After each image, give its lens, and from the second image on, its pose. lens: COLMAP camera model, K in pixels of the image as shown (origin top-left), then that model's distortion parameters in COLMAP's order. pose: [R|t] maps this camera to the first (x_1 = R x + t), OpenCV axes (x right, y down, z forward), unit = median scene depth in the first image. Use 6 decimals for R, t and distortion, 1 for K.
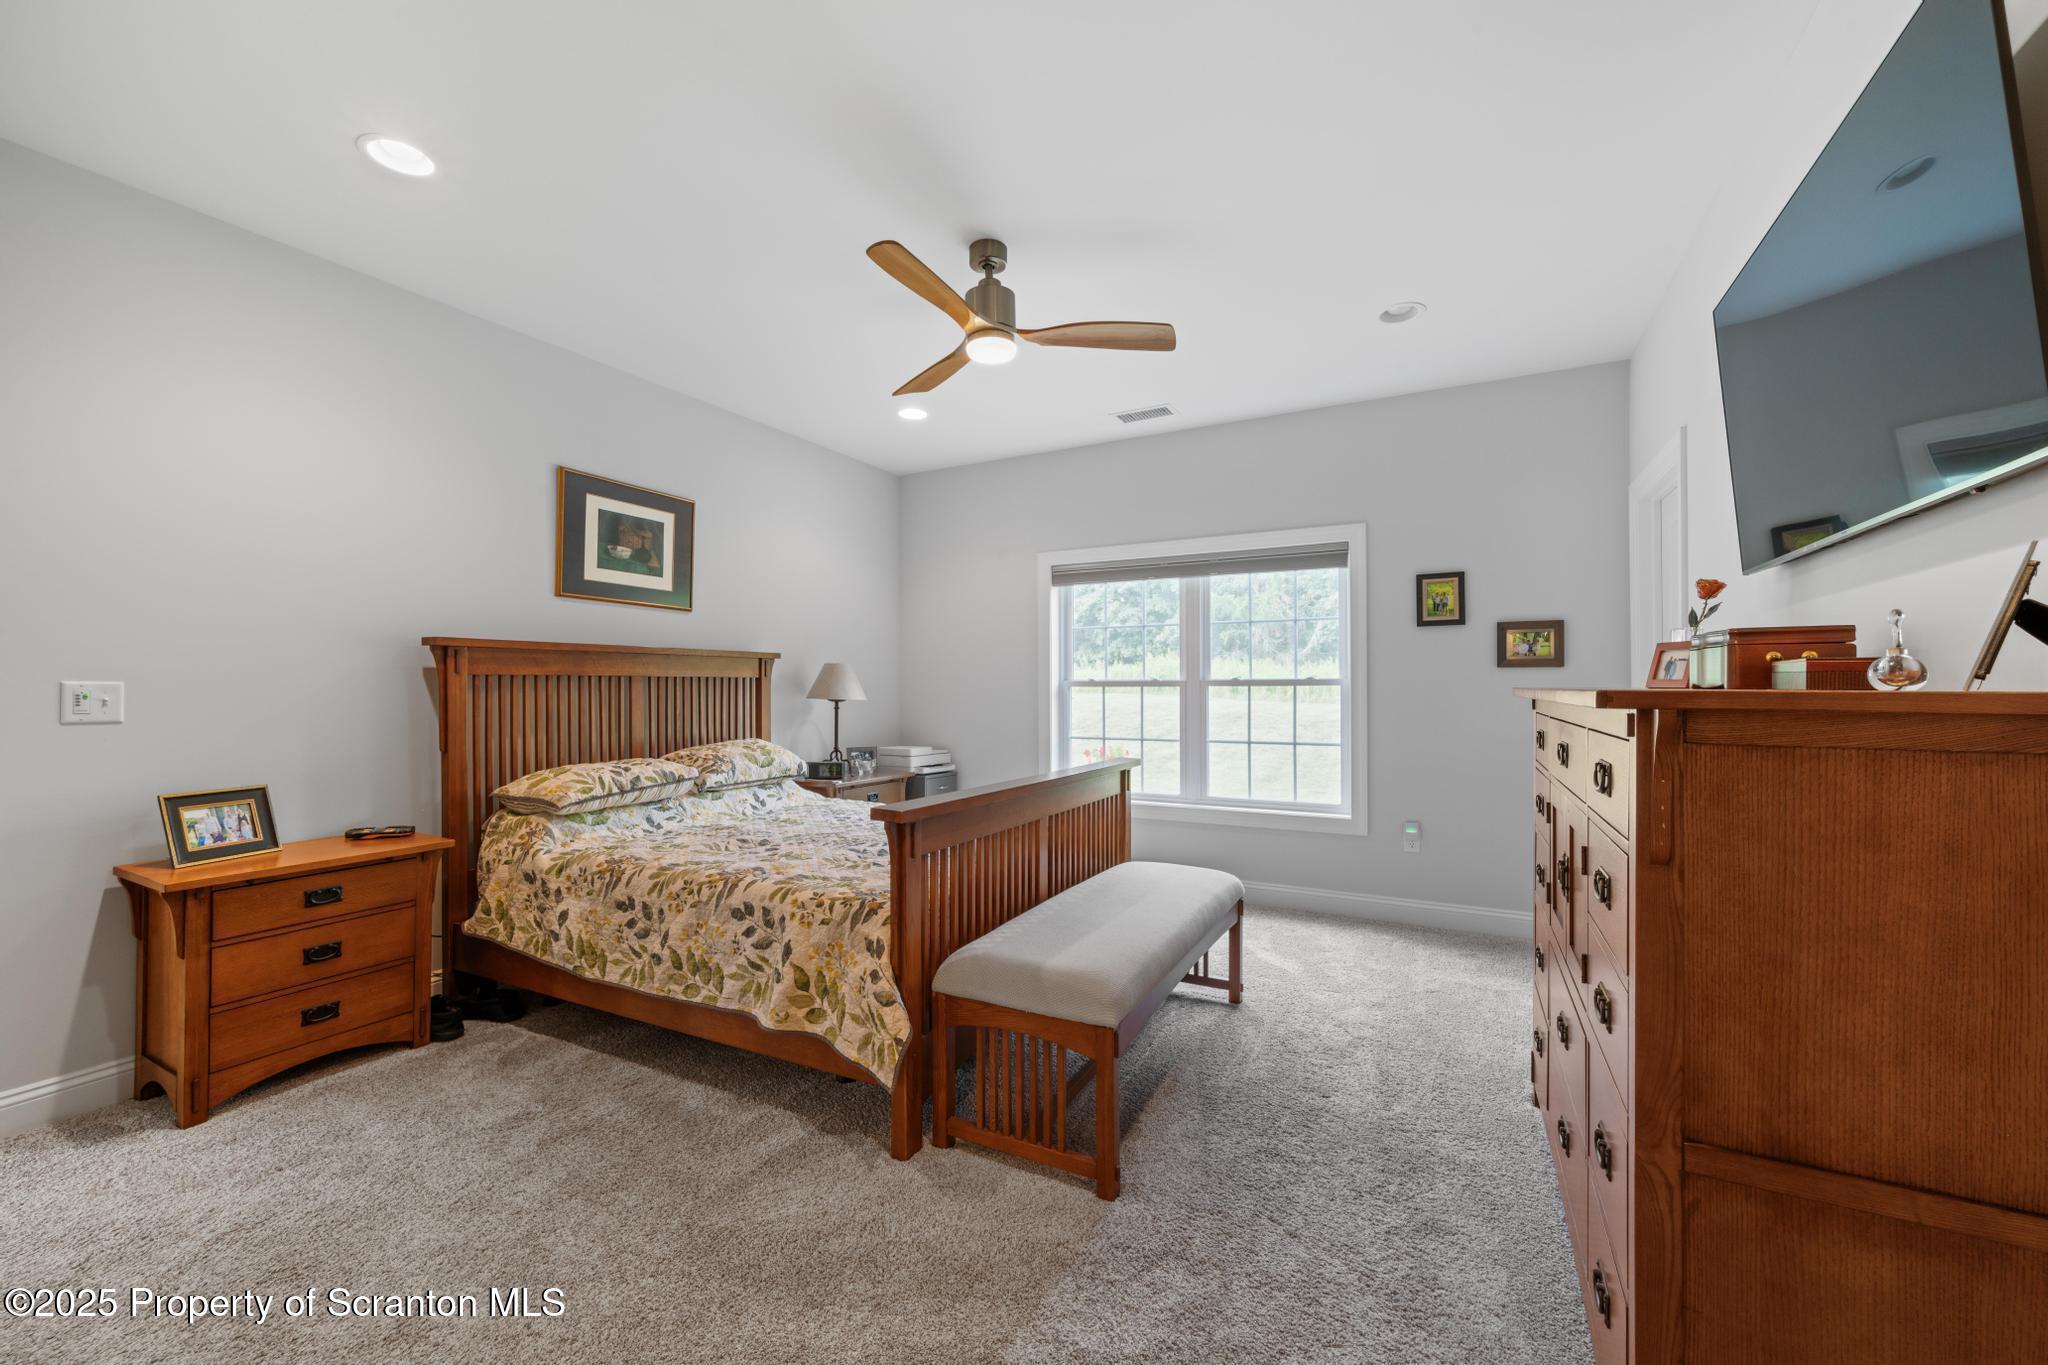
lens RADIAL K [[809.1, 0, 1037.8], [0, 809.1, 688.5], [0, 0, 1]] dist [0.010701, 0.000308]
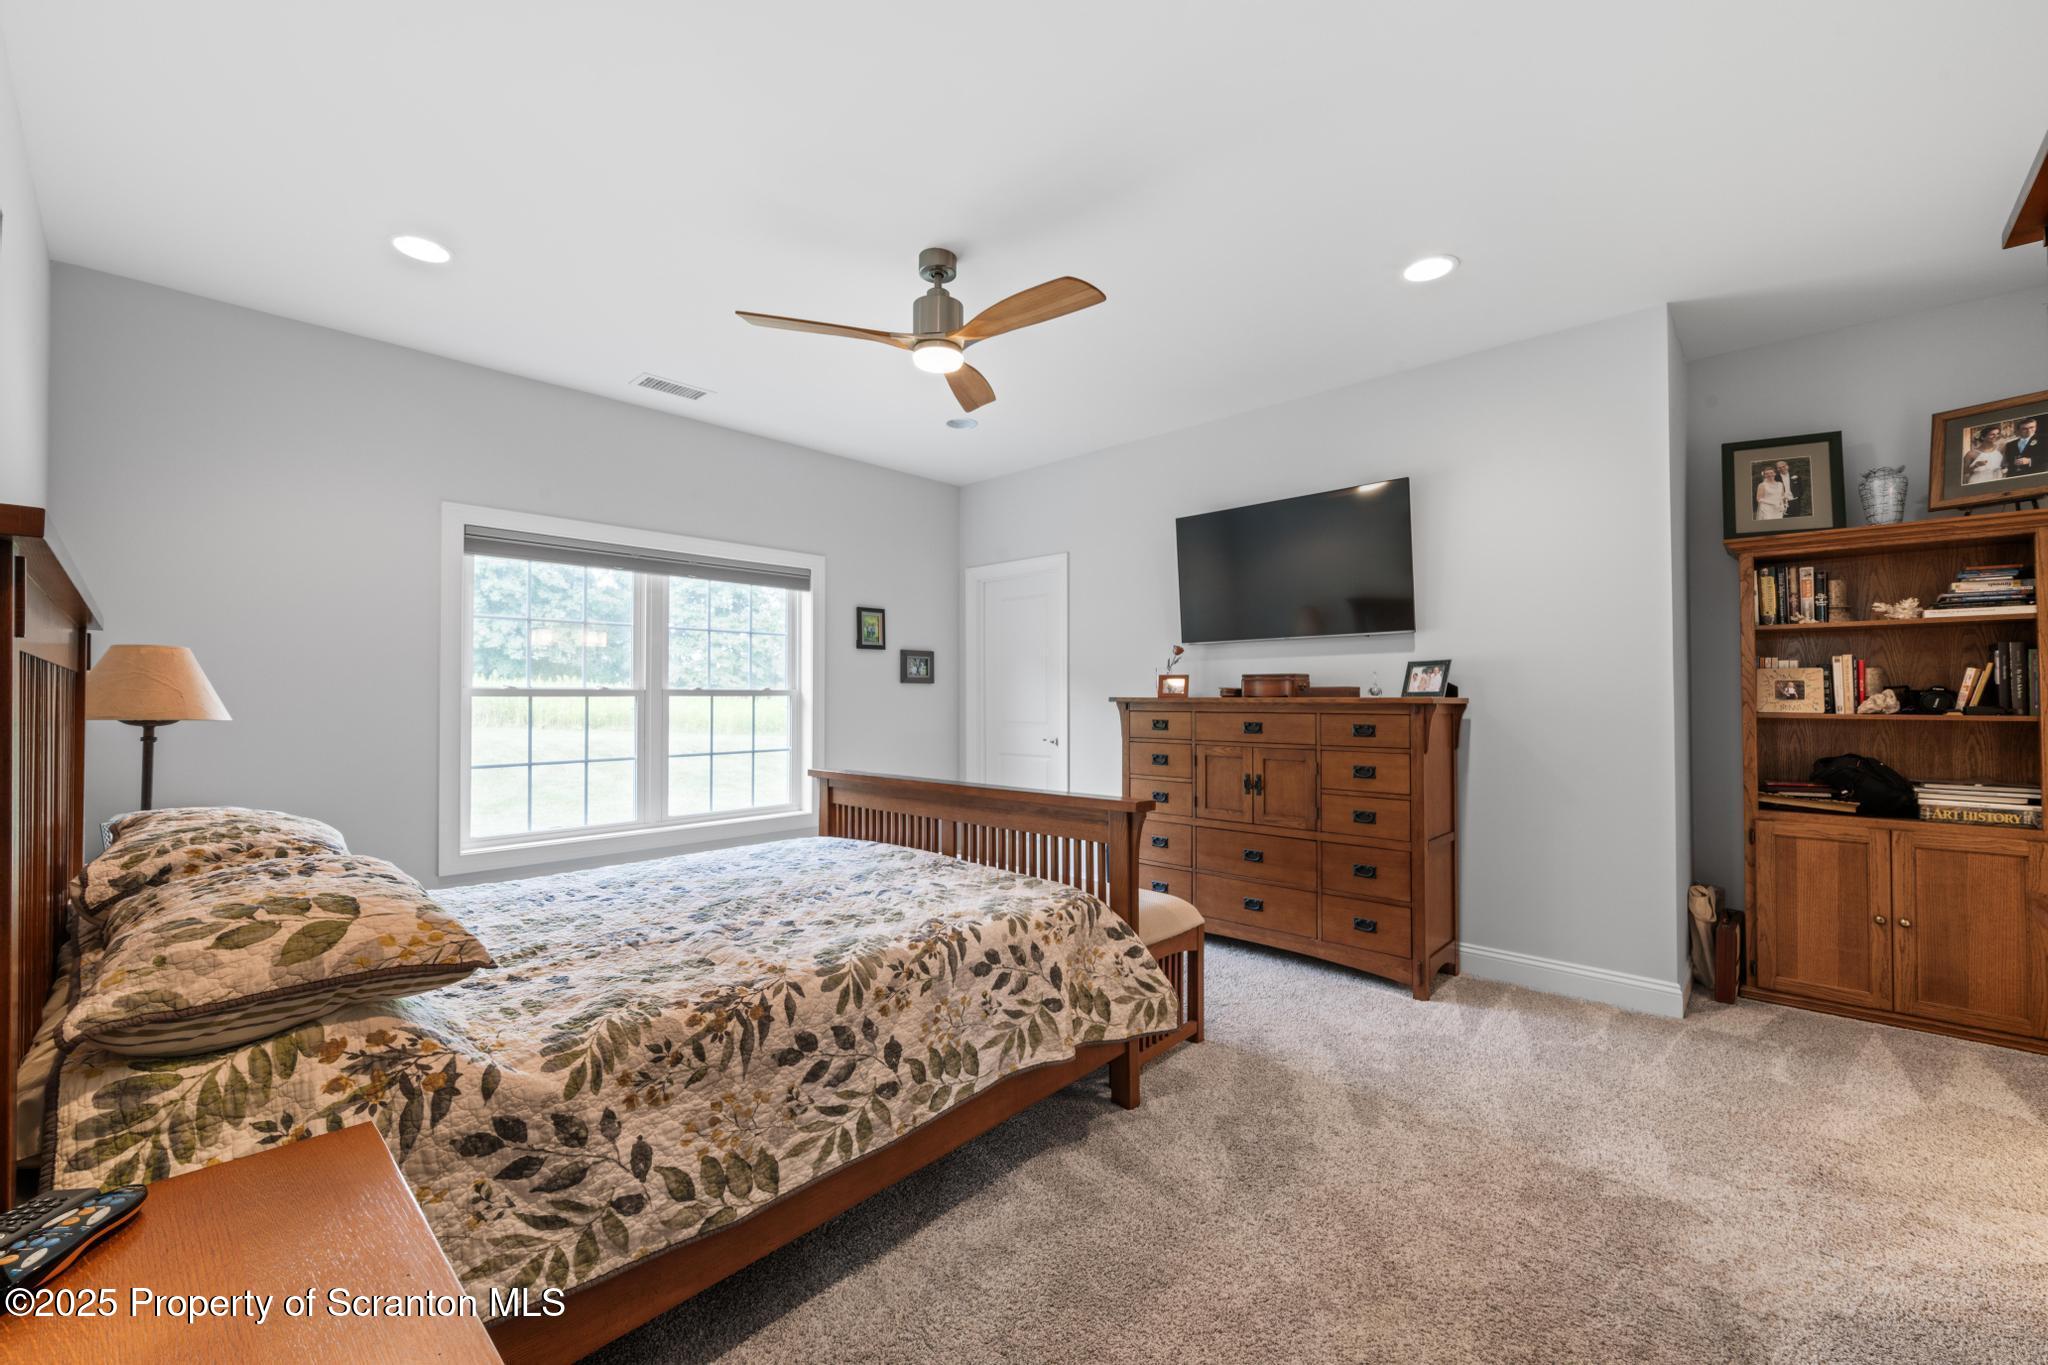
lens RADIAL K [[809.1, 0, 1036.5], [0, 809.1, 685.1], [0, 0, 1]] dist [0.010701, 0.000308]
pose [[0.255848, 0.016640, 0.966574, -1.057572], [0.002693, 0.999836, -0.017926, 0.004312], [-0.966713, 0.007189, 0.255761, 0.671194]]
